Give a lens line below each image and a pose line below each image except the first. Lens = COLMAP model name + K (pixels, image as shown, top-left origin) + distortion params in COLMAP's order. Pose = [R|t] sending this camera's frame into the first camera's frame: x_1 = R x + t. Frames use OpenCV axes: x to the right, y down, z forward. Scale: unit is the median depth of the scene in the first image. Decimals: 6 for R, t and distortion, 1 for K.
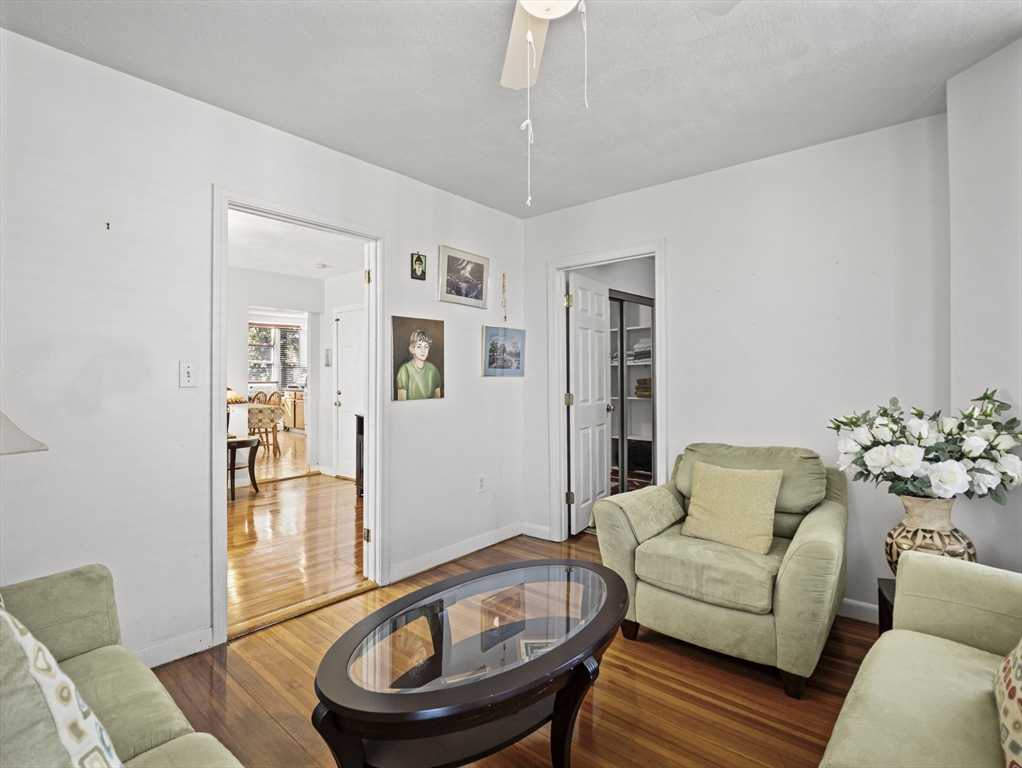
lens RADIAL K [[502.6, 0, 511.4], [0, 502.6, 381.1], [0, 0, 1]] dist [-0.003150, -0.001140]
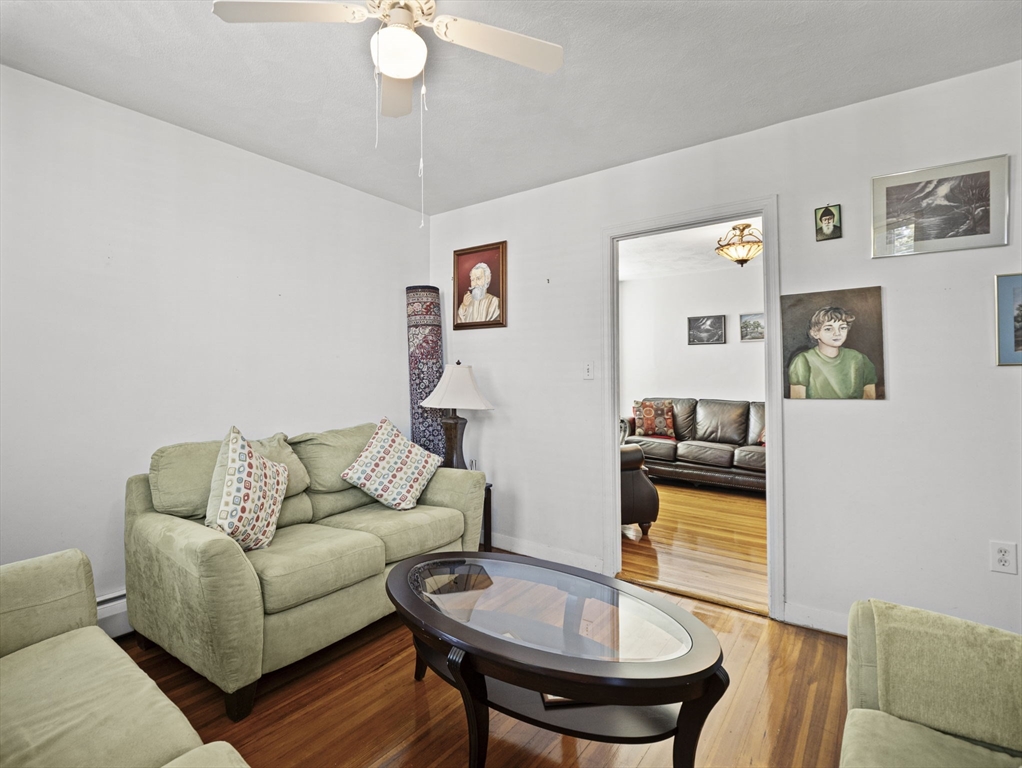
lens RADIAL K [[502.6, 0, 511.4], [0, 502.6, 381.1], [0, 0, 1]] dist [-0.003150, -0.001140]
pose [[0.086703, -0.006609, -0.996212, 0.520174], [-0.011570, 0.999904, -0.007640, 0.020775], [0.996167, 0.012189, 0.086618, 0.462218]]
